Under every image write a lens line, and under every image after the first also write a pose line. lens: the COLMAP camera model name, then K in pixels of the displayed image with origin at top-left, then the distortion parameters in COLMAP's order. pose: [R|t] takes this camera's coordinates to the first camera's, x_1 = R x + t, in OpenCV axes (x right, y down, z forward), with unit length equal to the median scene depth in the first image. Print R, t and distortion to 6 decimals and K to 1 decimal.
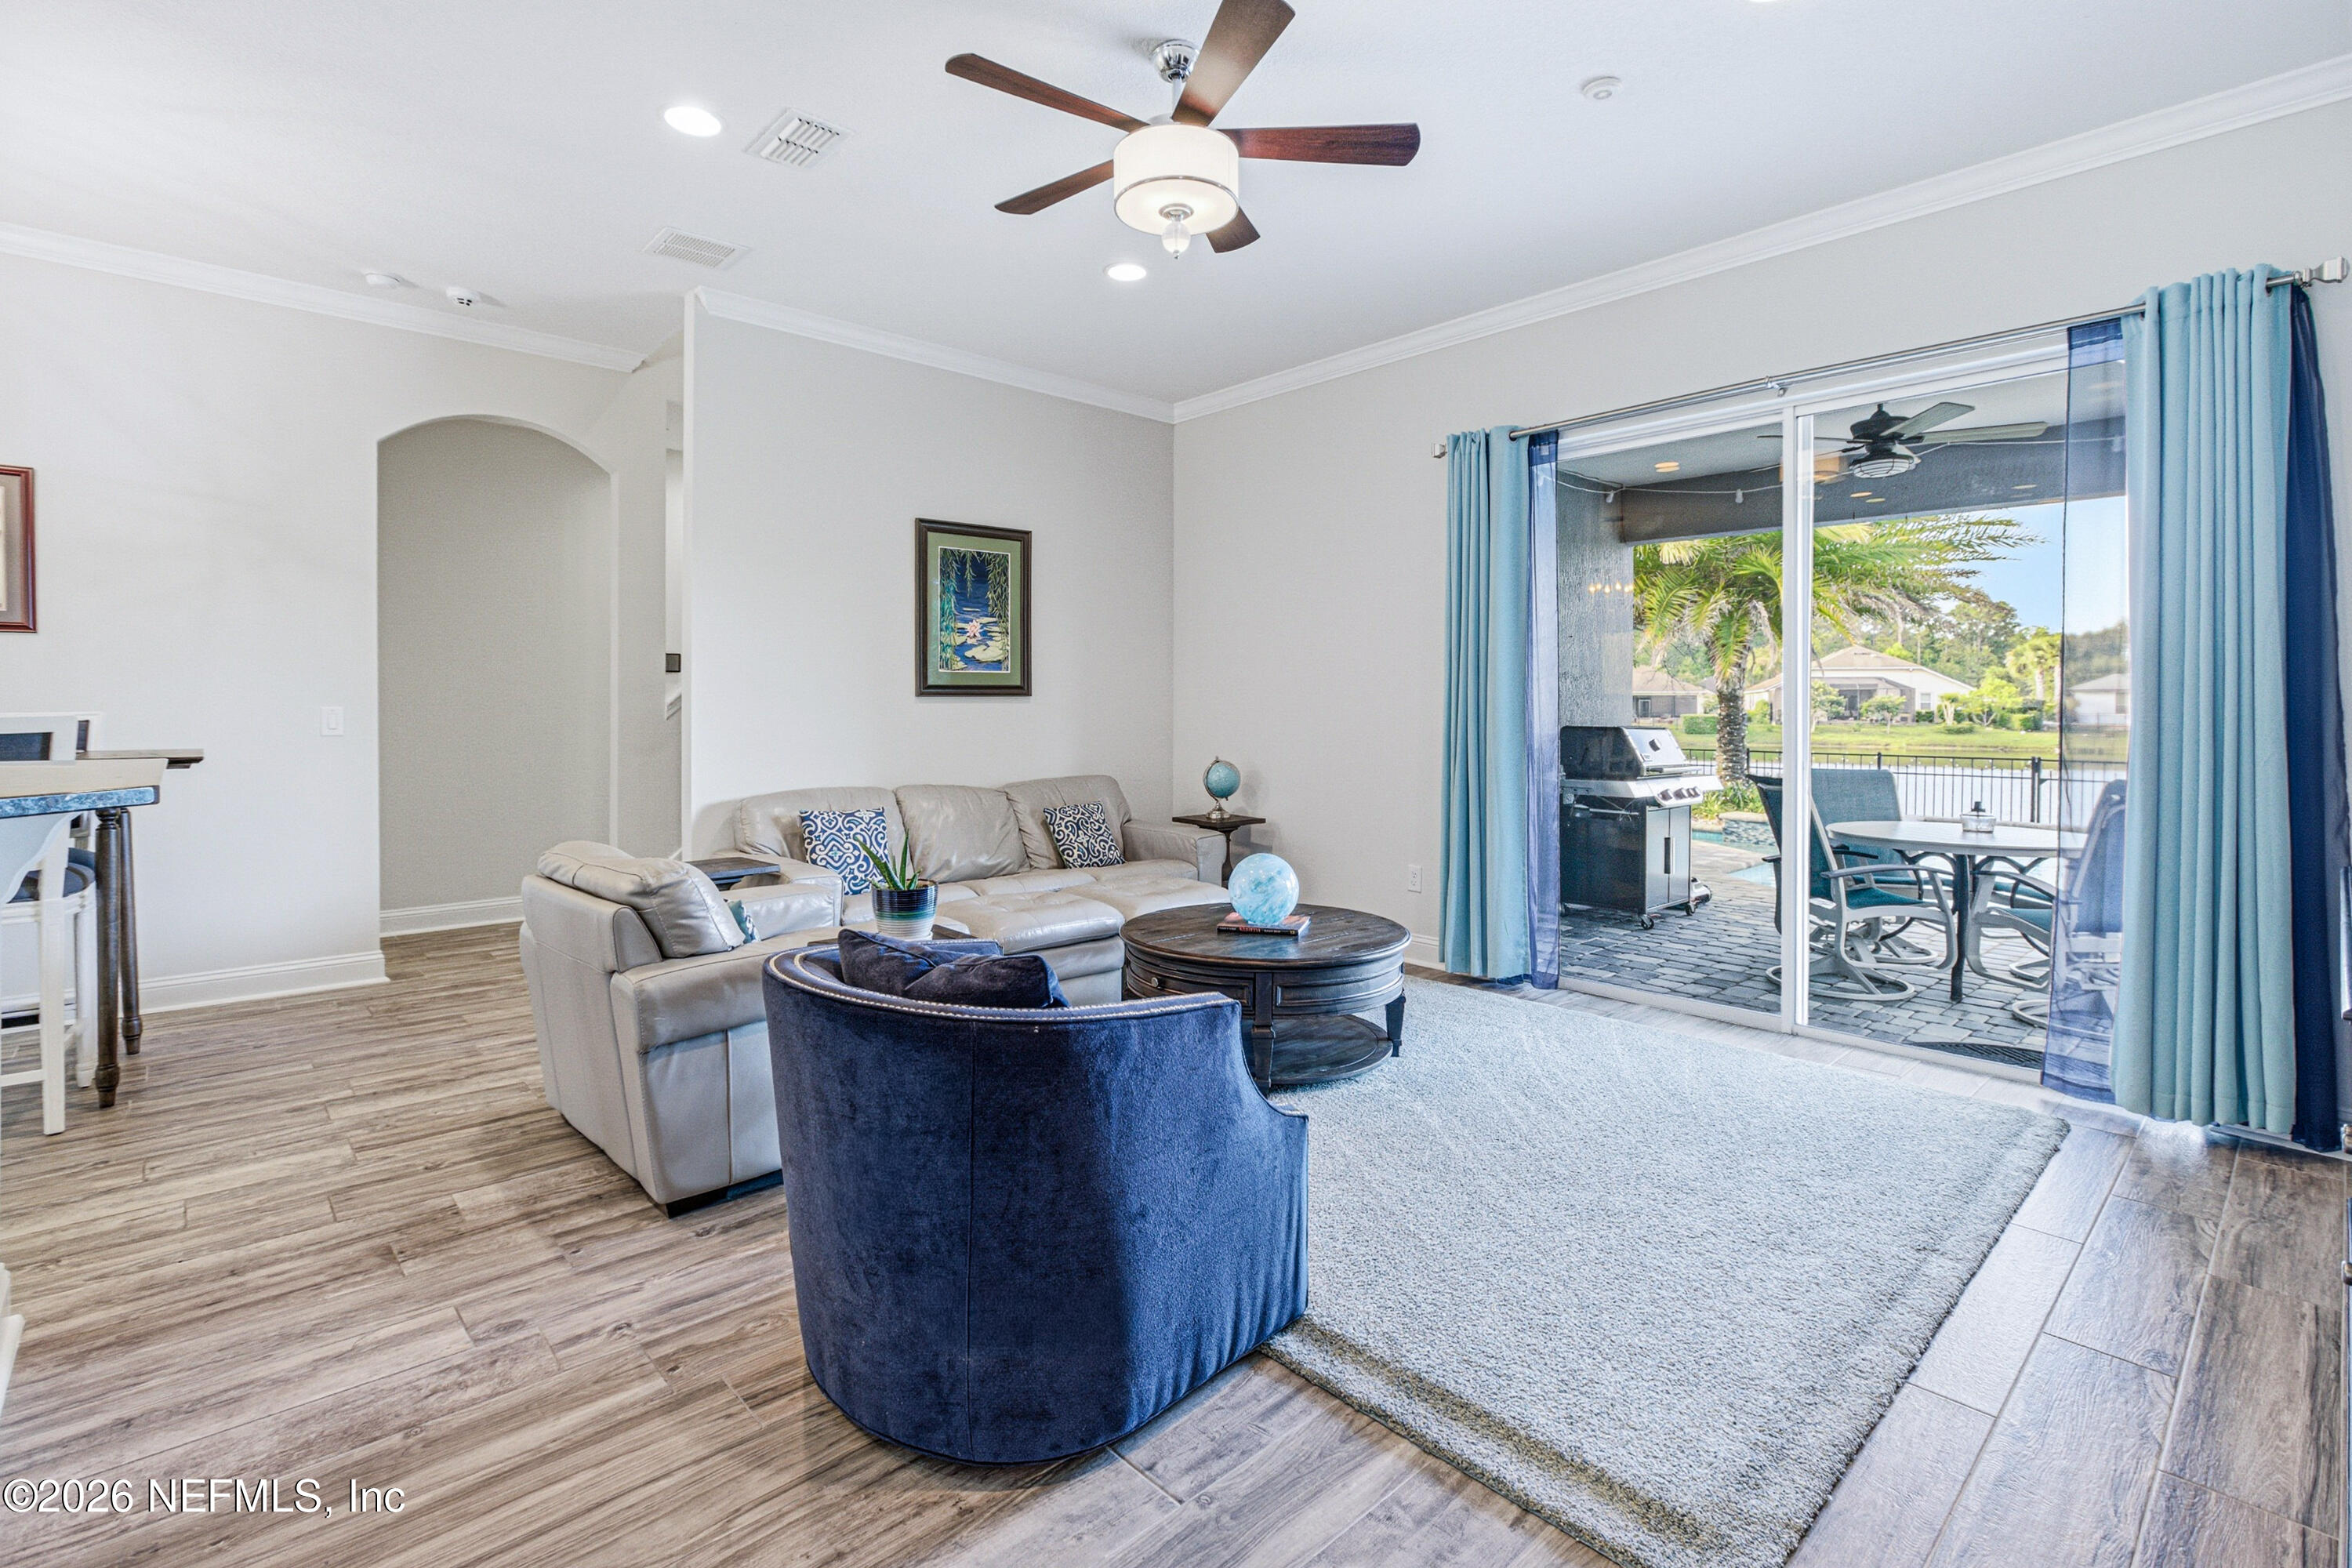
lens RADIAL K [[1113.4, 0, 1154.1], [0, 1113.4, 709.2], [0, 0, 1]] dist [-0.011157, 0.002498]
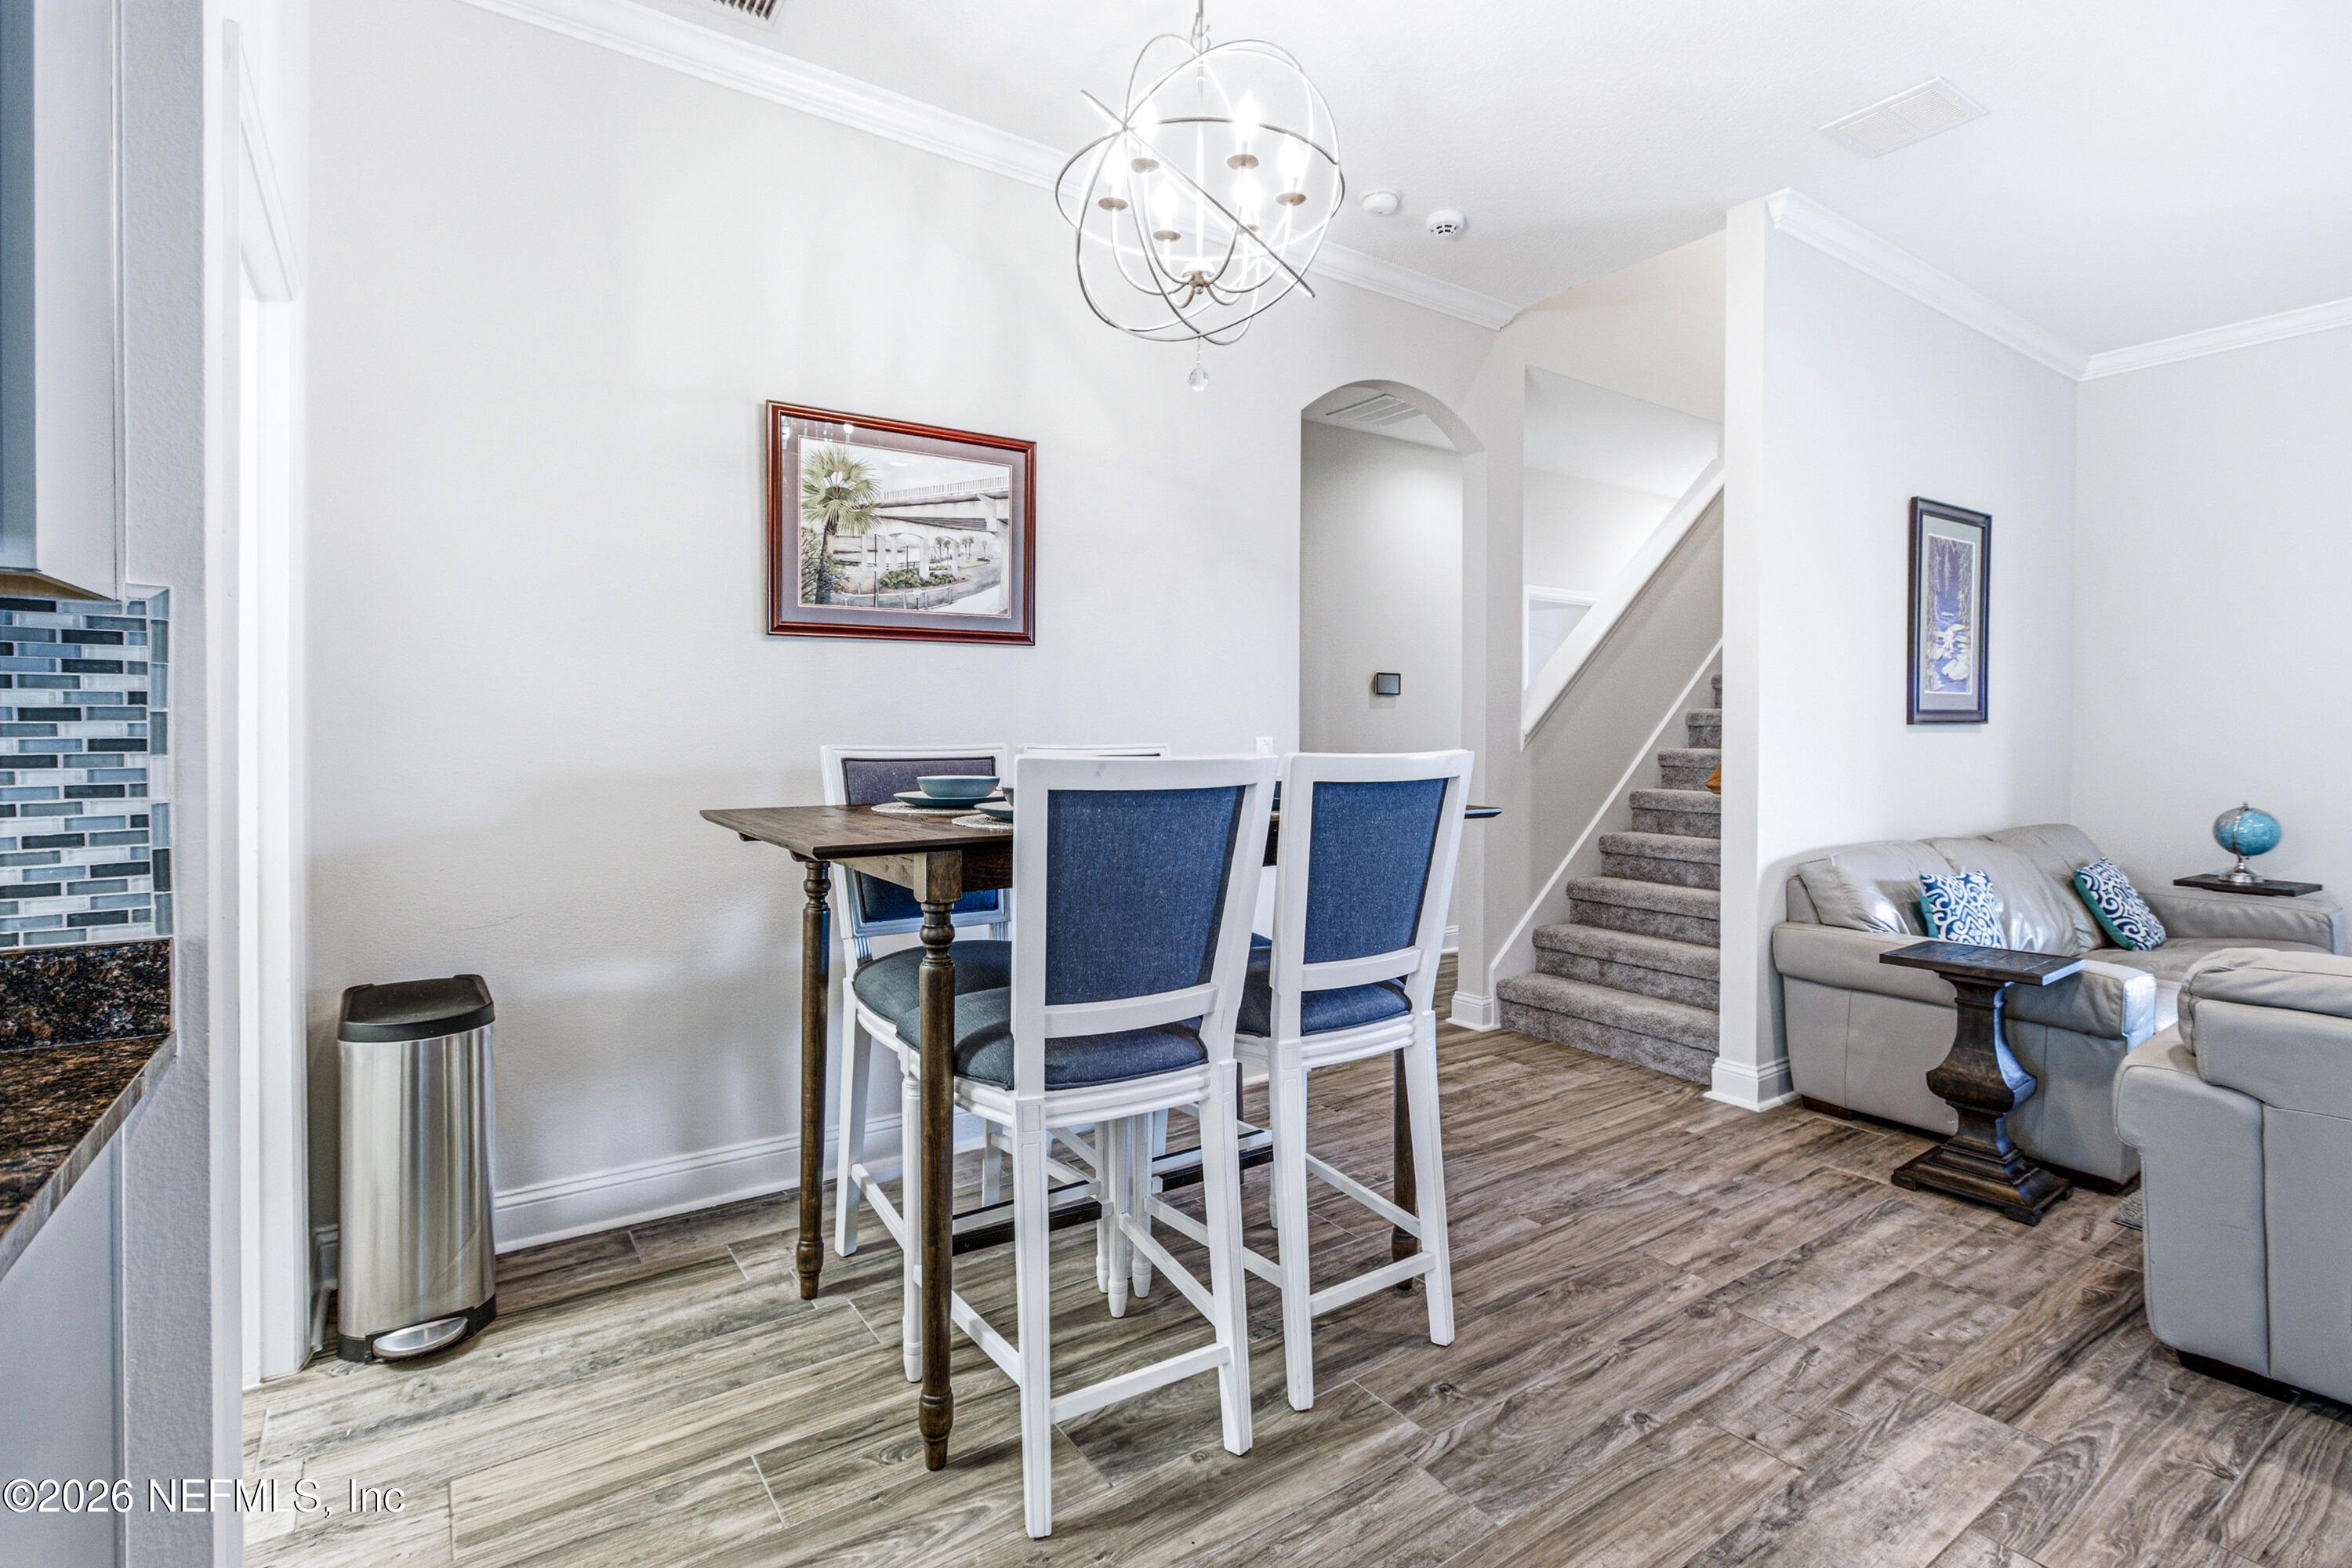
lens RADIAL K [[1113.4, 0, 1161.9], [0, 1113.4, 735.5], [0, 0, 1]] dist [-0.011157, 0.002498]
pose [[0.991567, 0.003629, -0.129543, -0.617205], [-0.003108, 0.999986, 0.004222, -0.005512], [0.129556, -0.003784, 0.991565, 0.154207]]
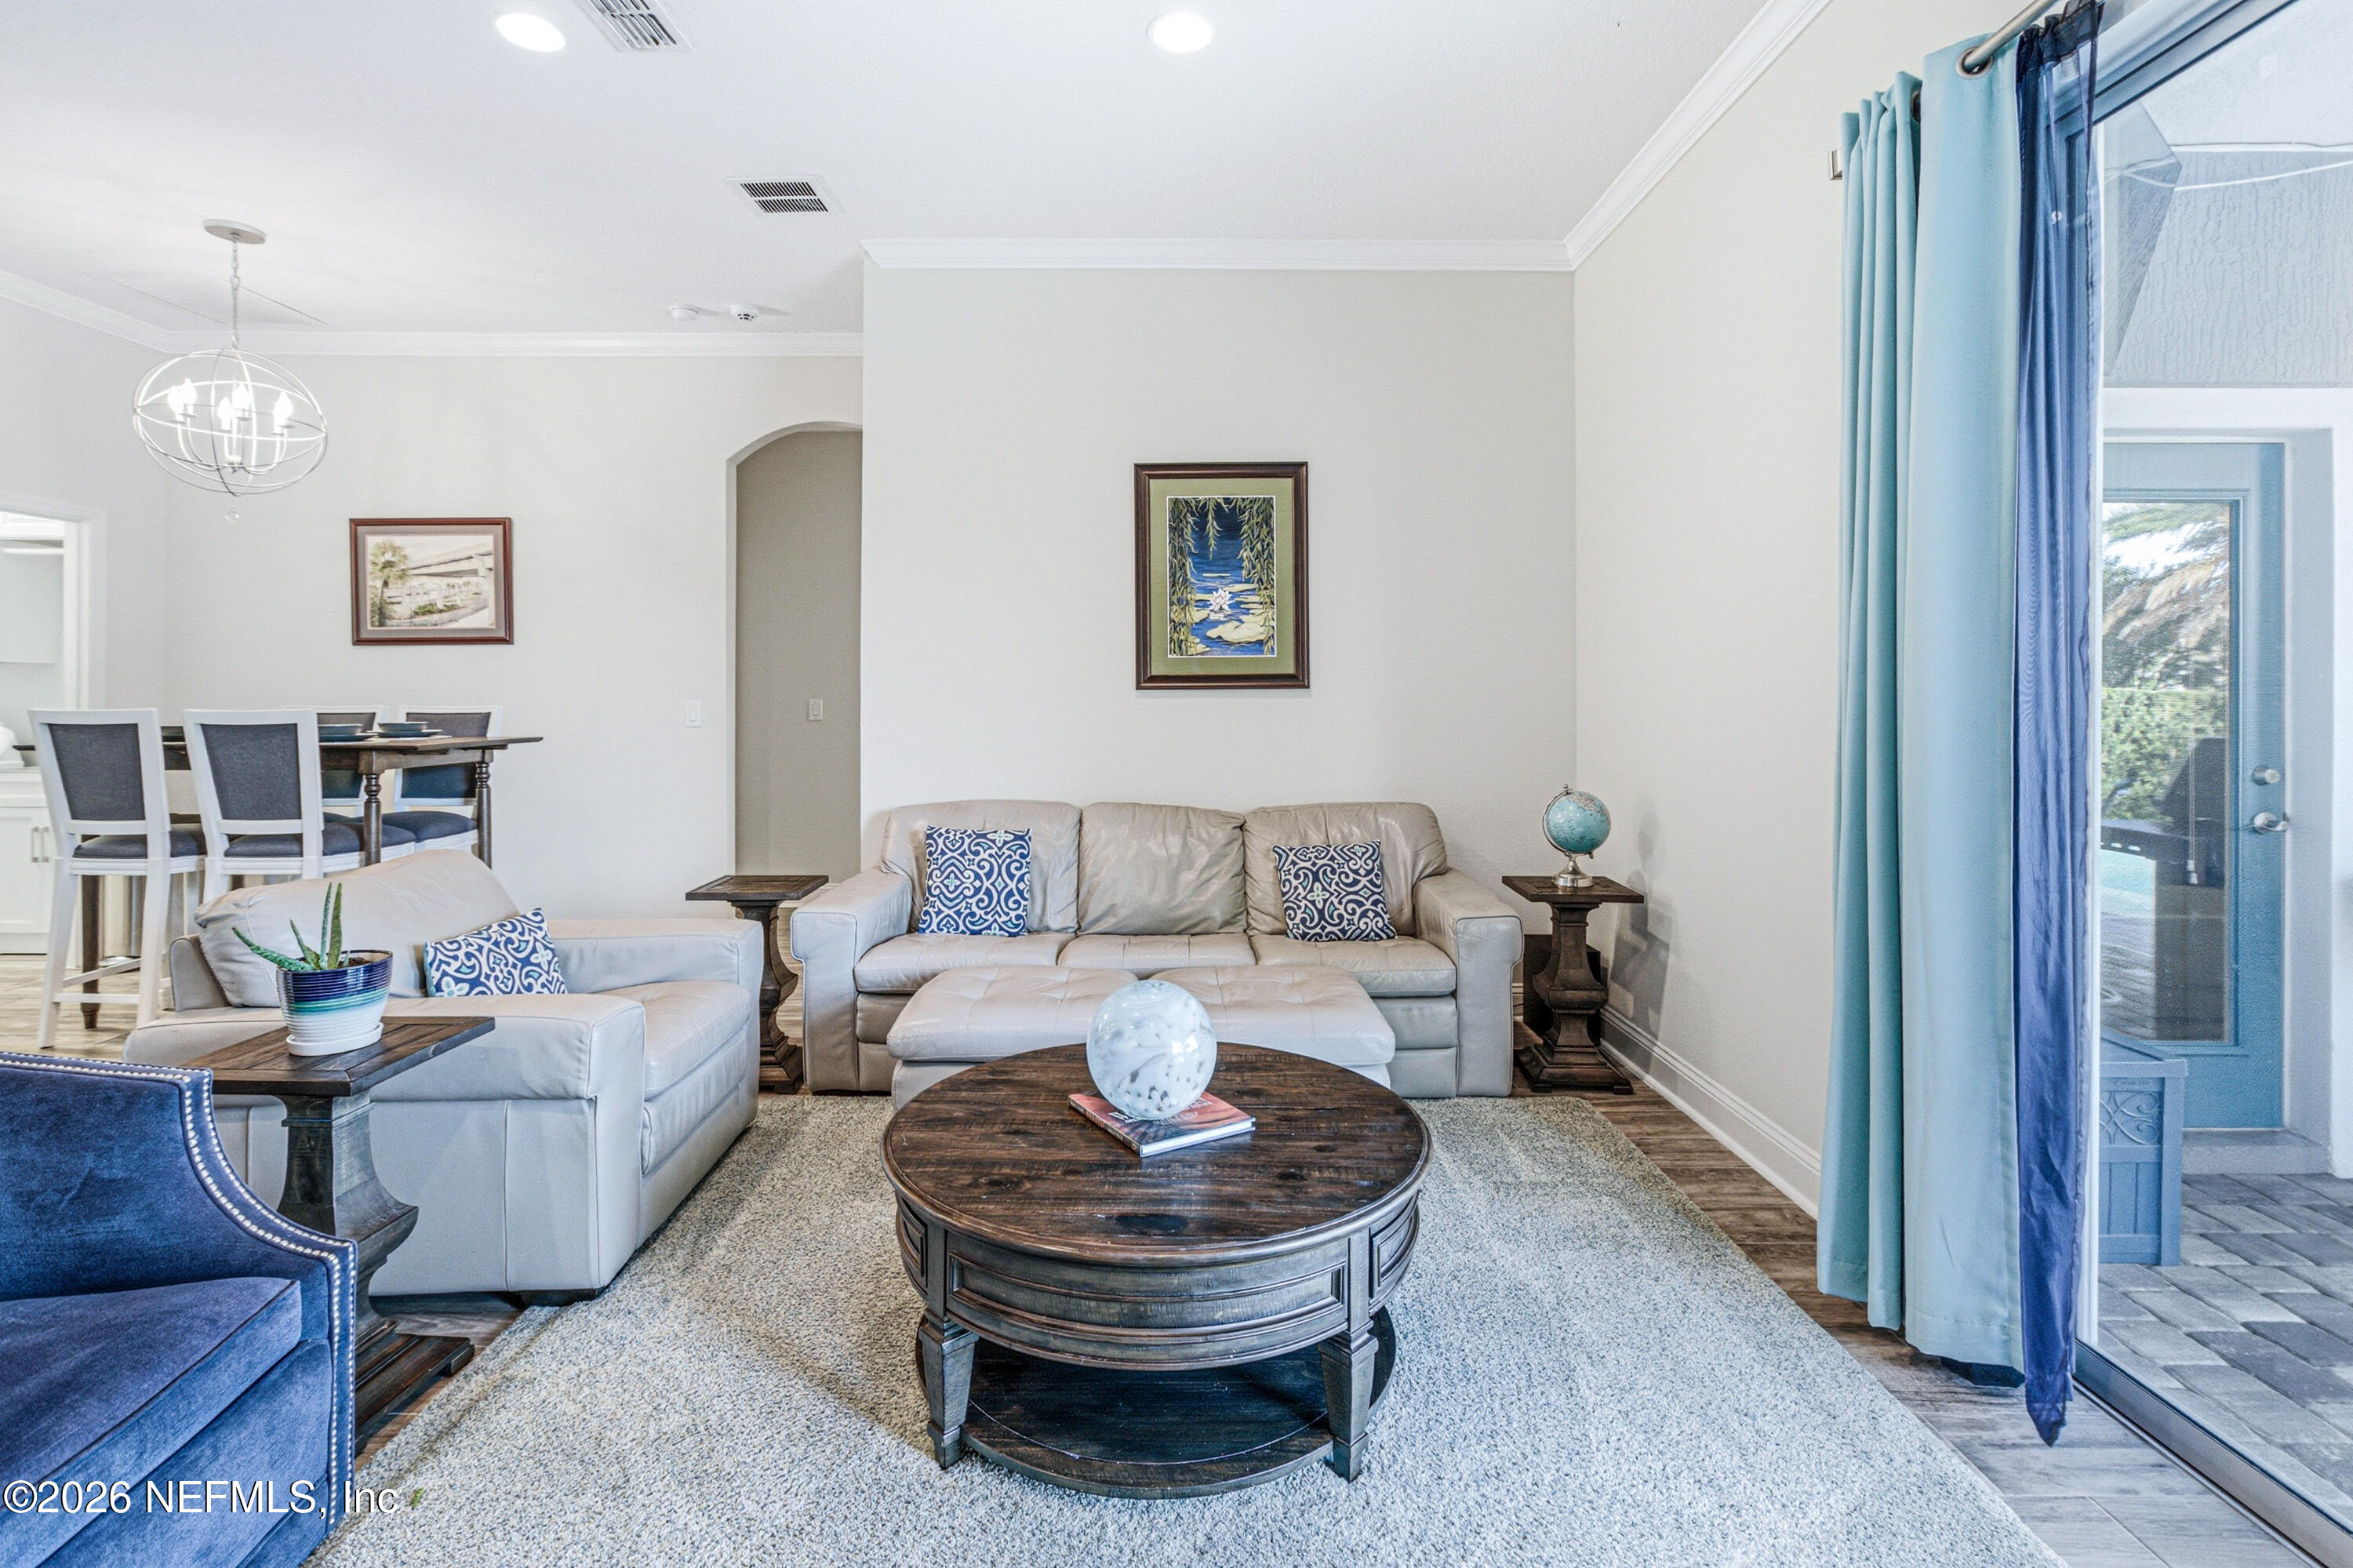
lens RADIAL K [[1113.9, 0, 1148.1], [0, 1113.9, 695.5], [0, 0, 1]] dist [-0.011157, 0.002498]
pose [[0.738179, -0.000044, -0.674605, 0.316369], [-0.001124, 0.999999, -0.001295, -0.006270], [0.674604, 0.001714, 0.738178, 0.411252]]
